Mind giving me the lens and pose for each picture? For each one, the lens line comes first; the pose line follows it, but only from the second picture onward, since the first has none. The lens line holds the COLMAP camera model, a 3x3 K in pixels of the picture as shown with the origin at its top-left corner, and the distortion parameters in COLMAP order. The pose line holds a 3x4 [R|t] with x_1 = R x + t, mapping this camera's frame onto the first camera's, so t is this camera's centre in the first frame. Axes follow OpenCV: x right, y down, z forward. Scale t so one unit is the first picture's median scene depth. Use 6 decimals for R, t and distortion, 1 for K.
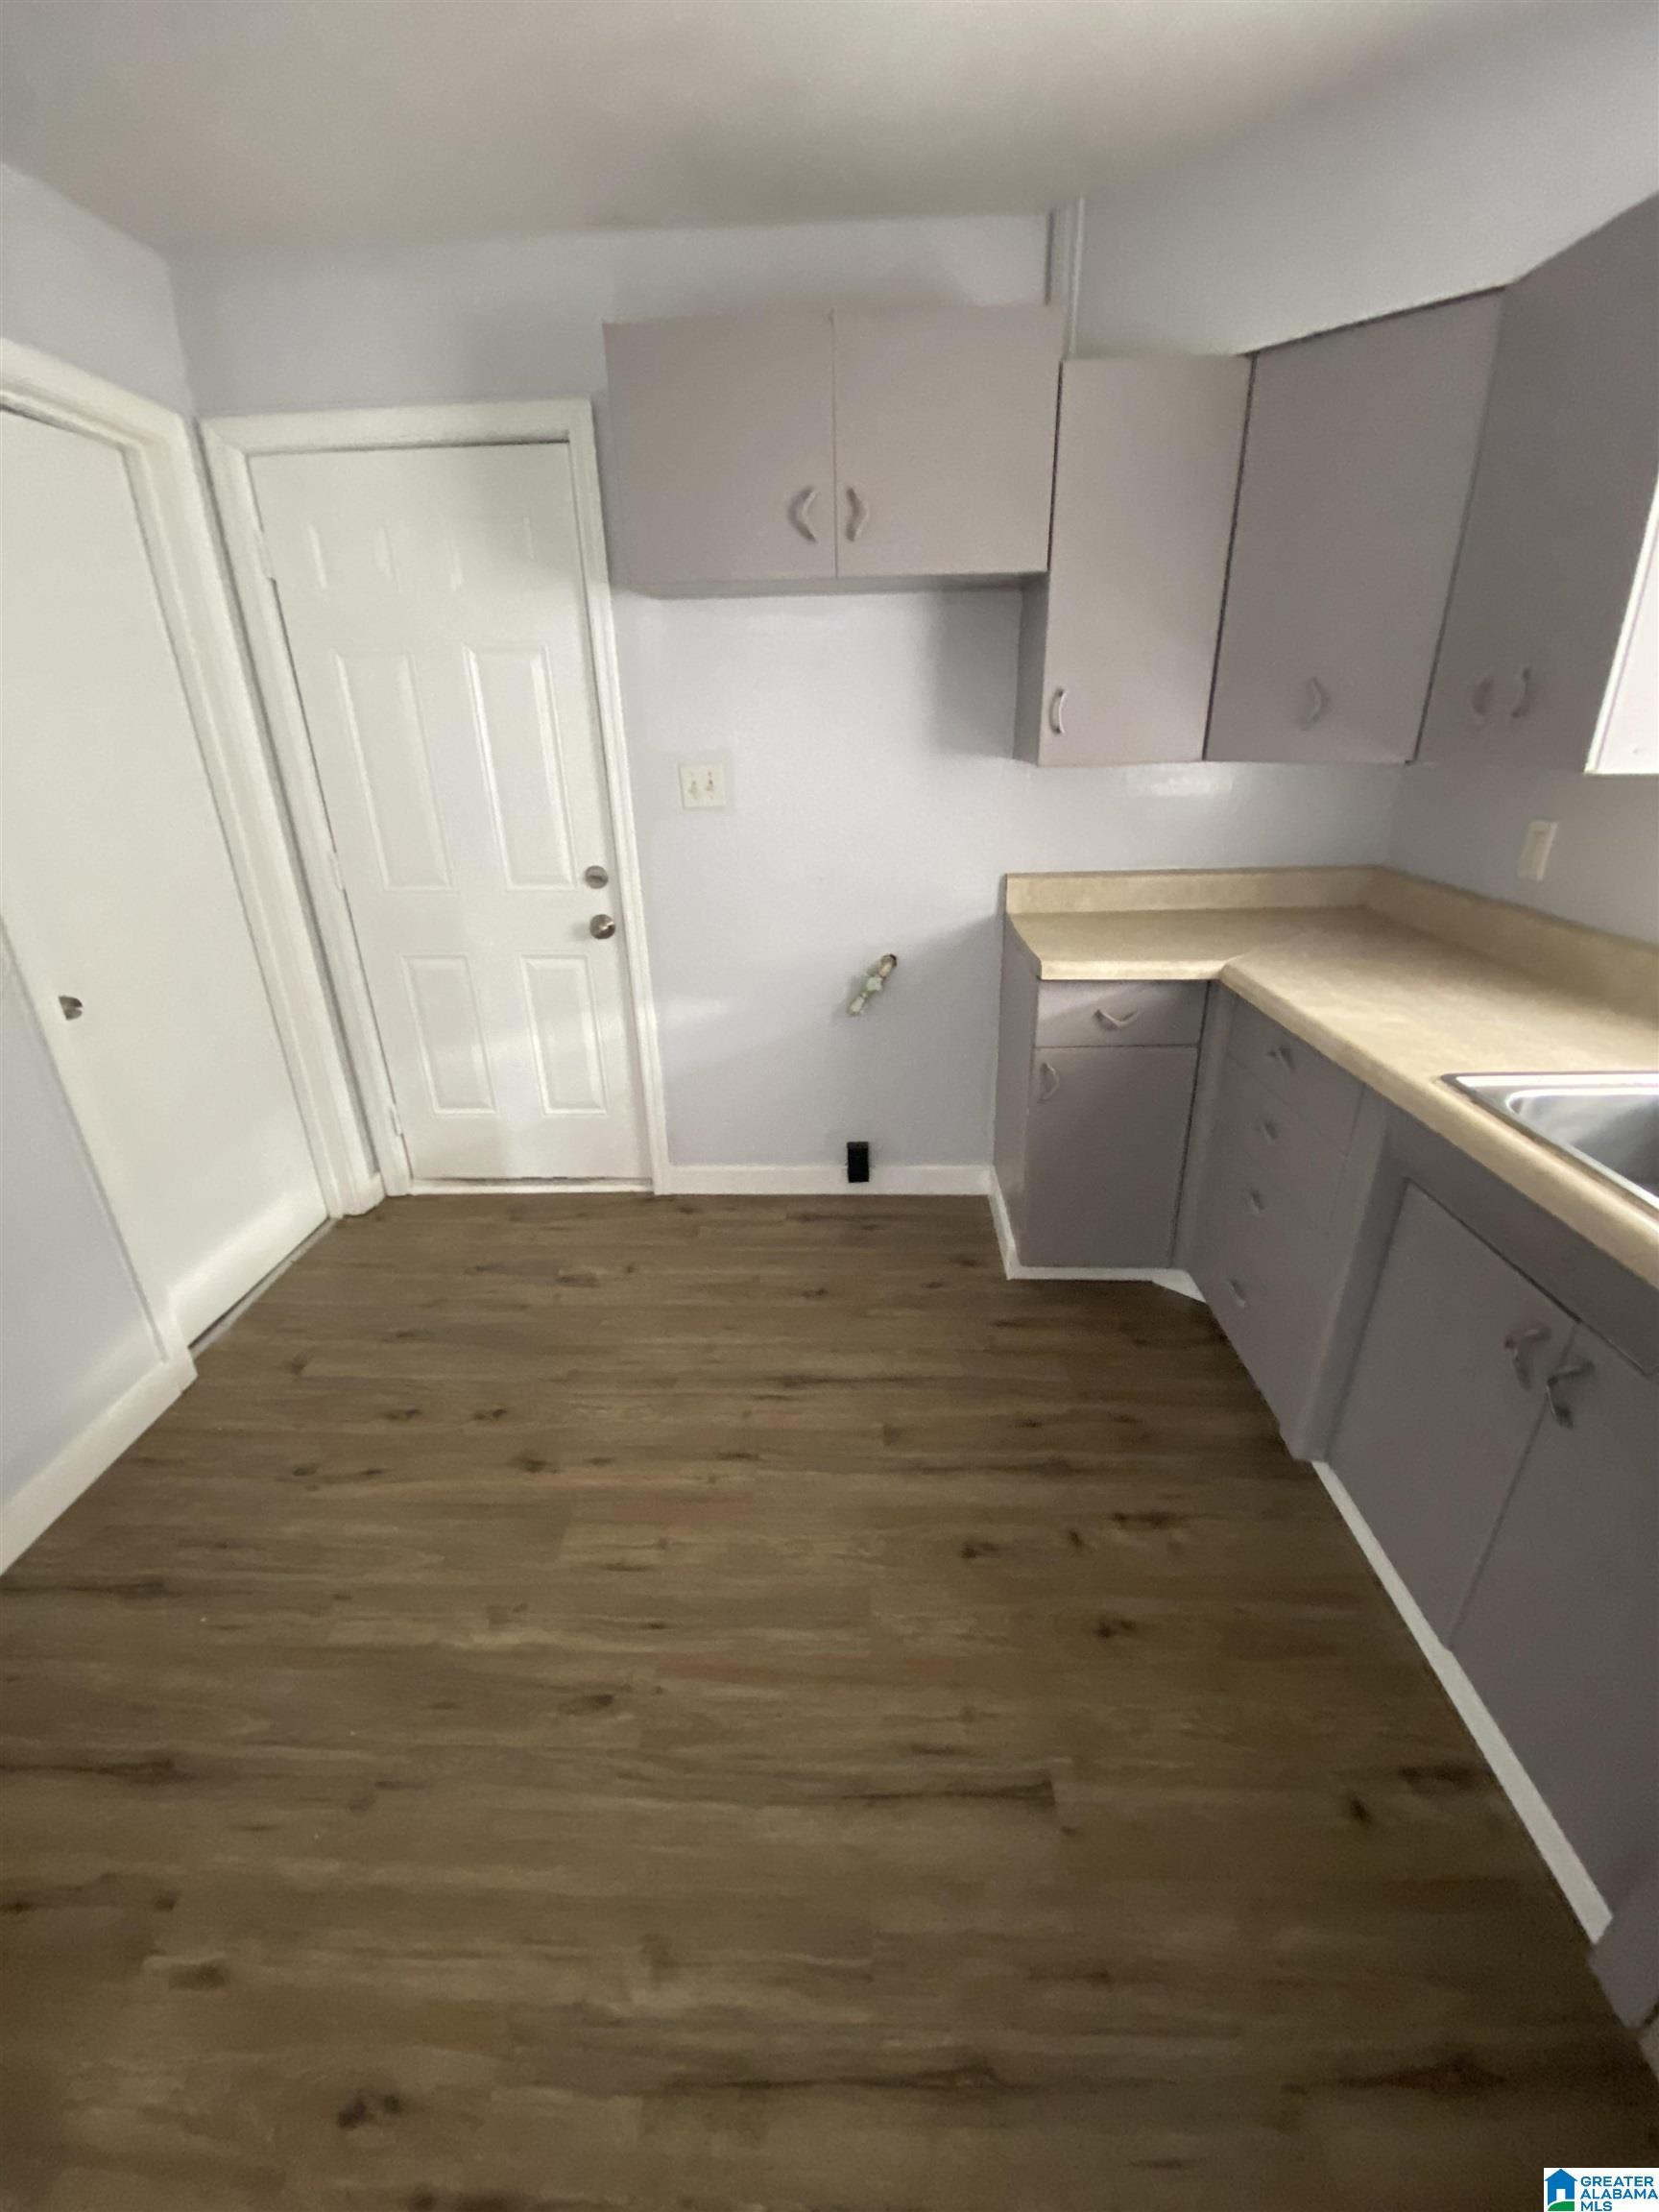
lens RADIAL K [[897.2, 0, 831.4], [0, 897.2, 1116.5], [0, 0, 1]] dist [0.015453, -0.018560]
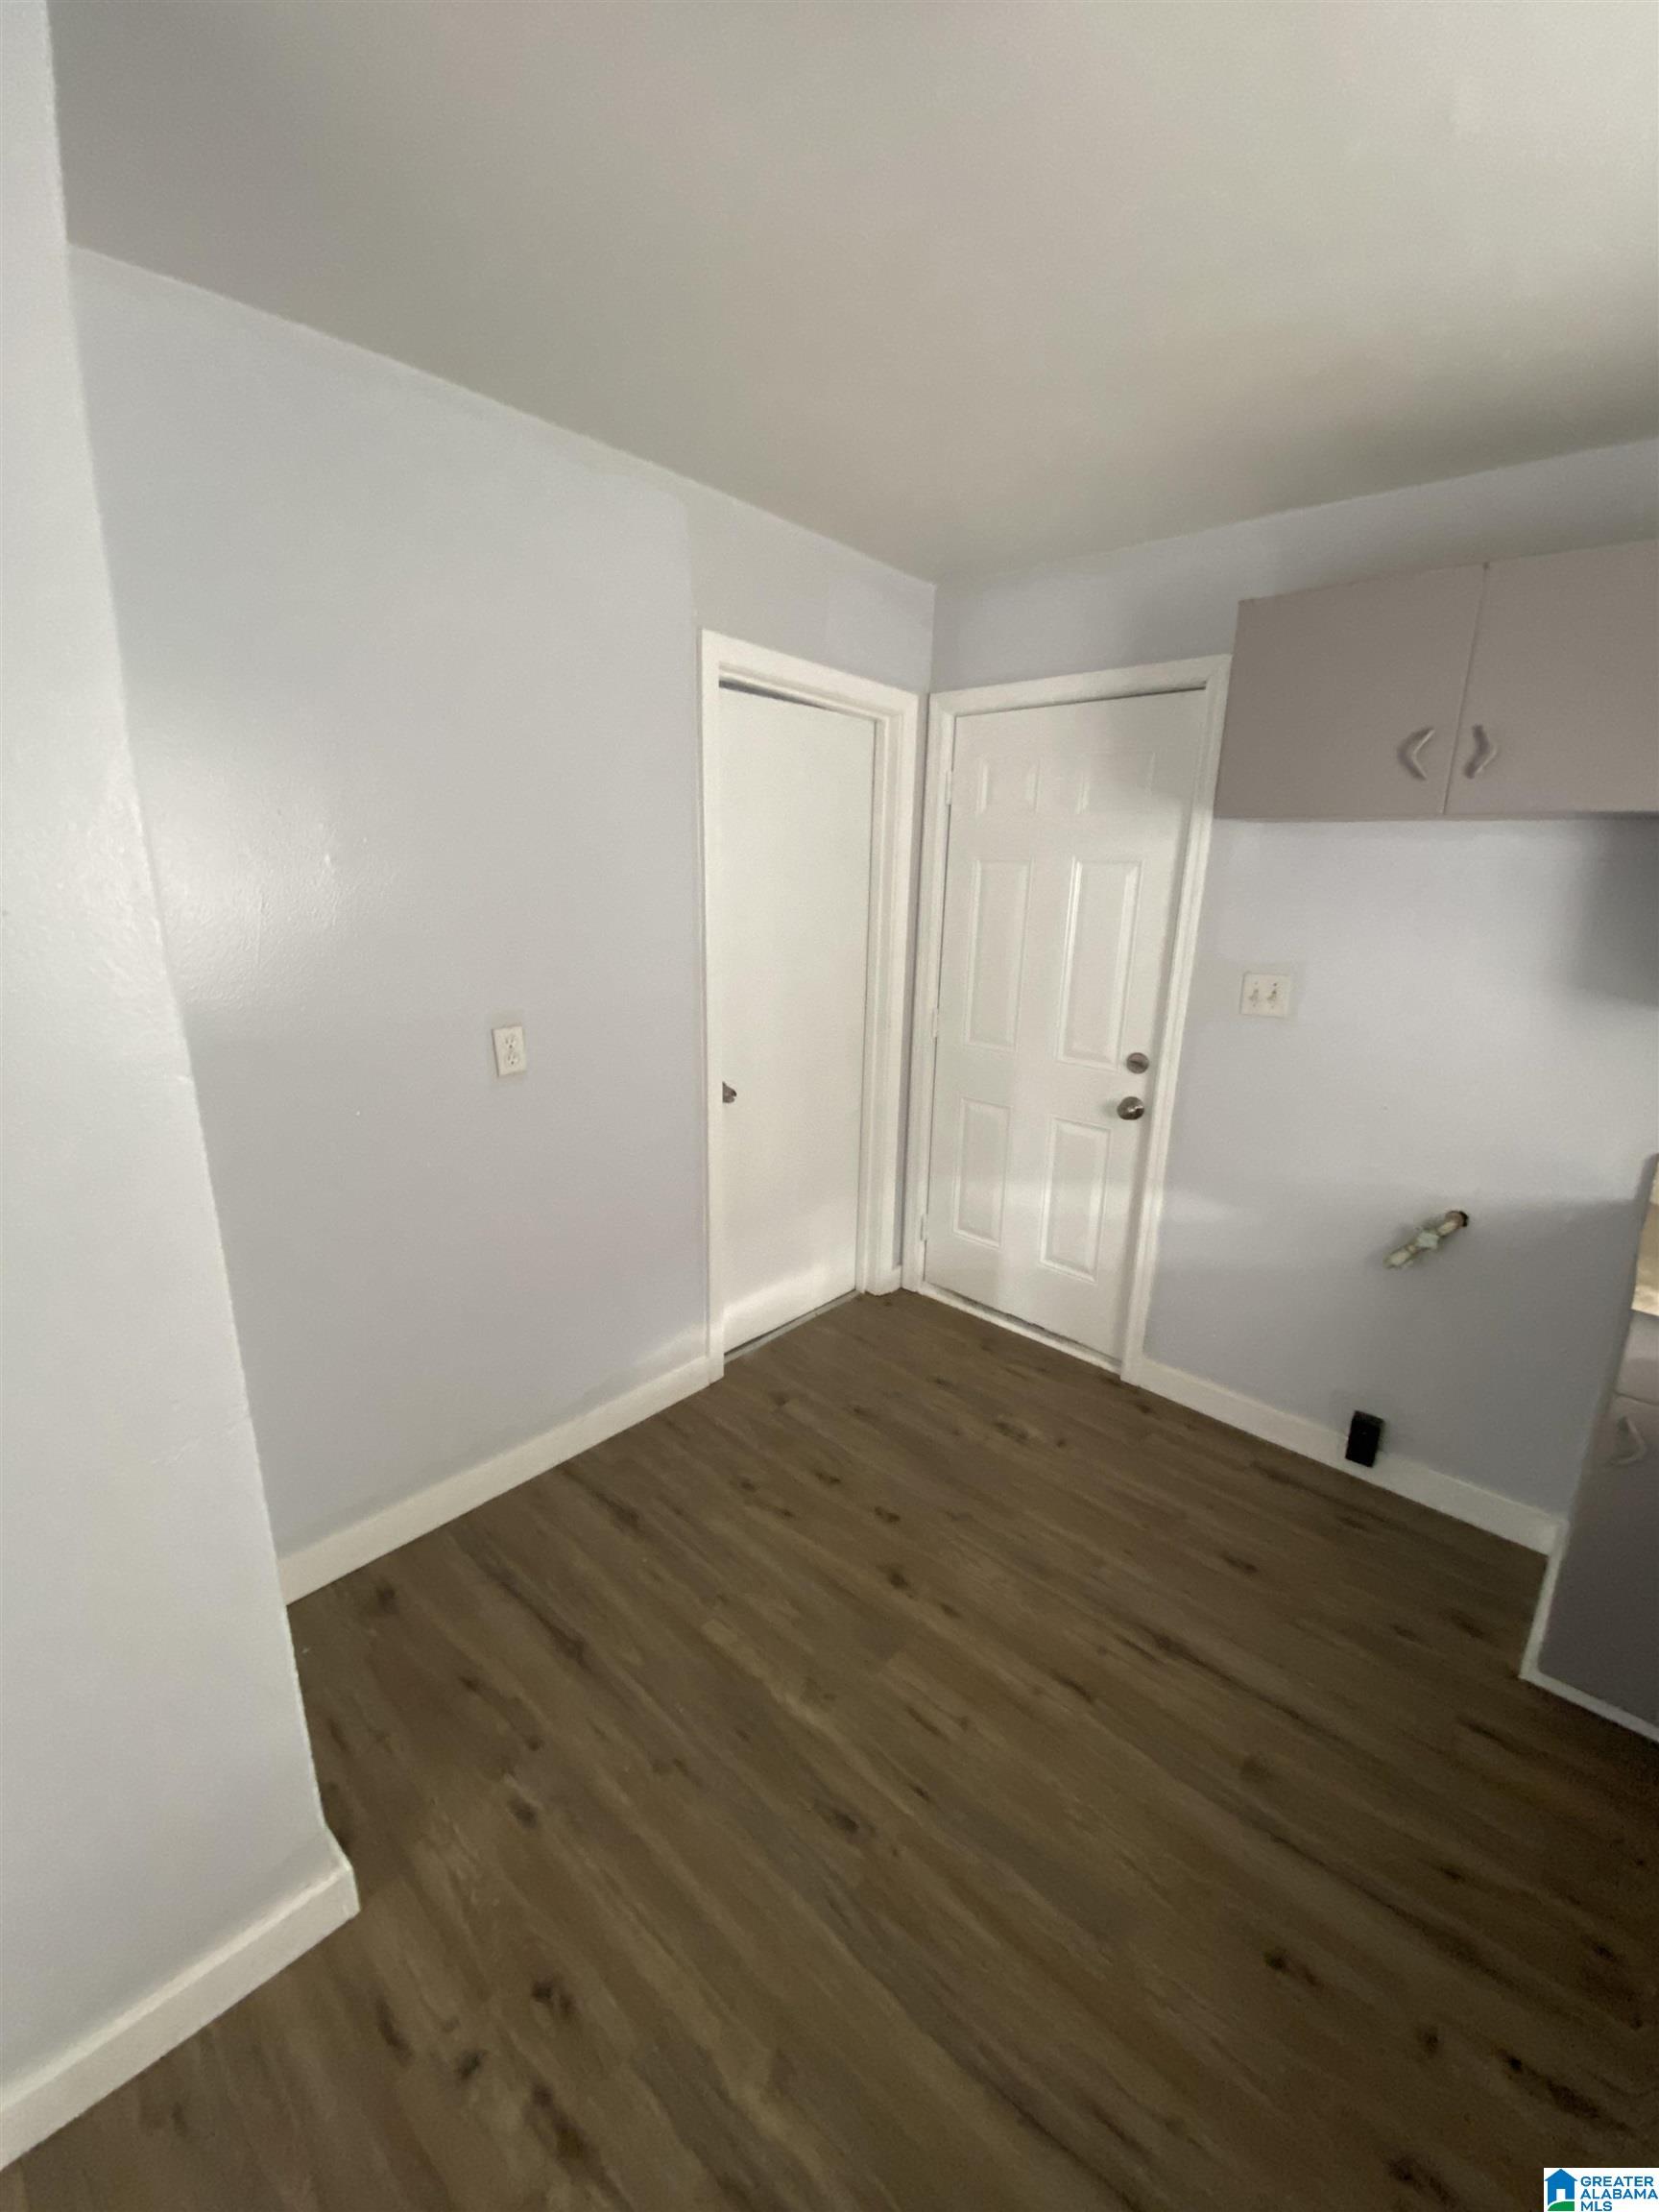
lens RADIAL K [[897.2, 0, 802.5], [0, 897.2, 1100.7], [0, 0, 1]] dist [0.015453, -0.018560]
pose [[0.750388, 0.198173, -0.630591, 0.140580], [-0.295152, 0.954067, -0.051393, -0.068943], [0.591441, 0.224685, 0.774412, -0.037611]]
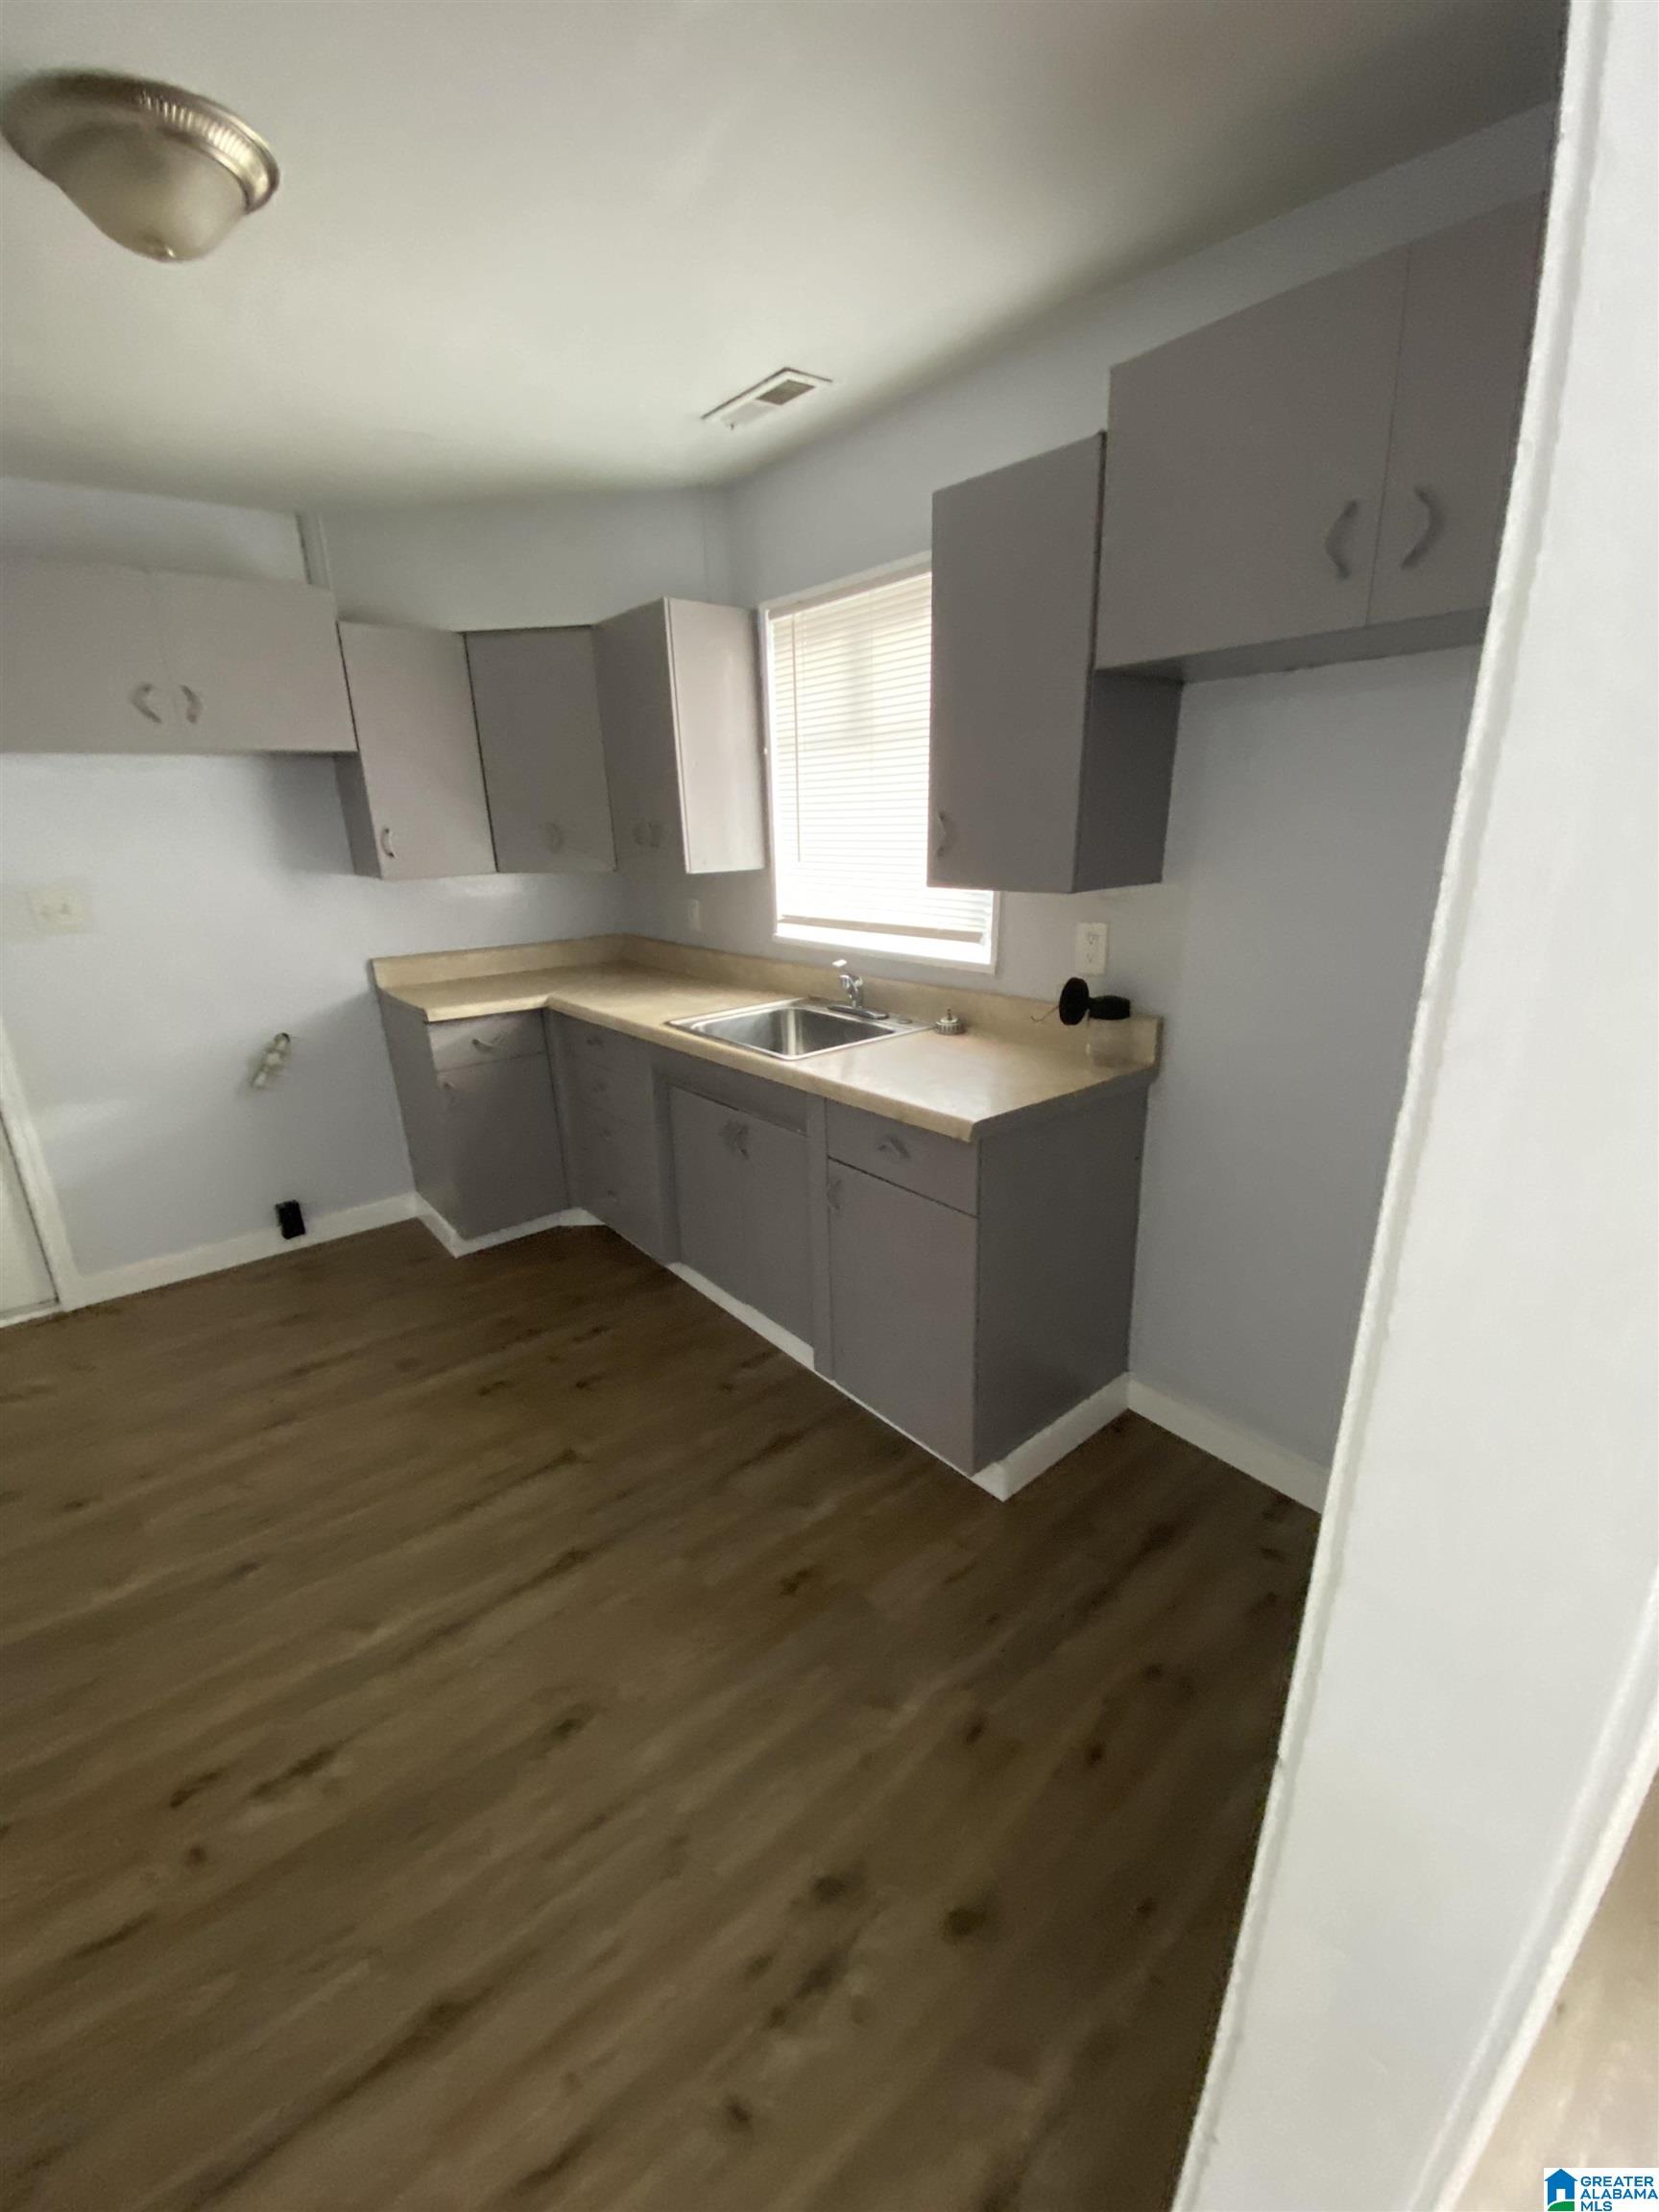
lens RADIAL K [[897.2, 0, 836.9], [0, 897.2, 1112.2], [0, 0, 1]] dist [0.015453, -0.018560]
pose [[0.747965, -0.202762, 0.632009, -0.200820], [0.272058, 0.962189, -0.013282, 0.170226], [-0.605419, 0.181878, 0.774847, -0.448585]]
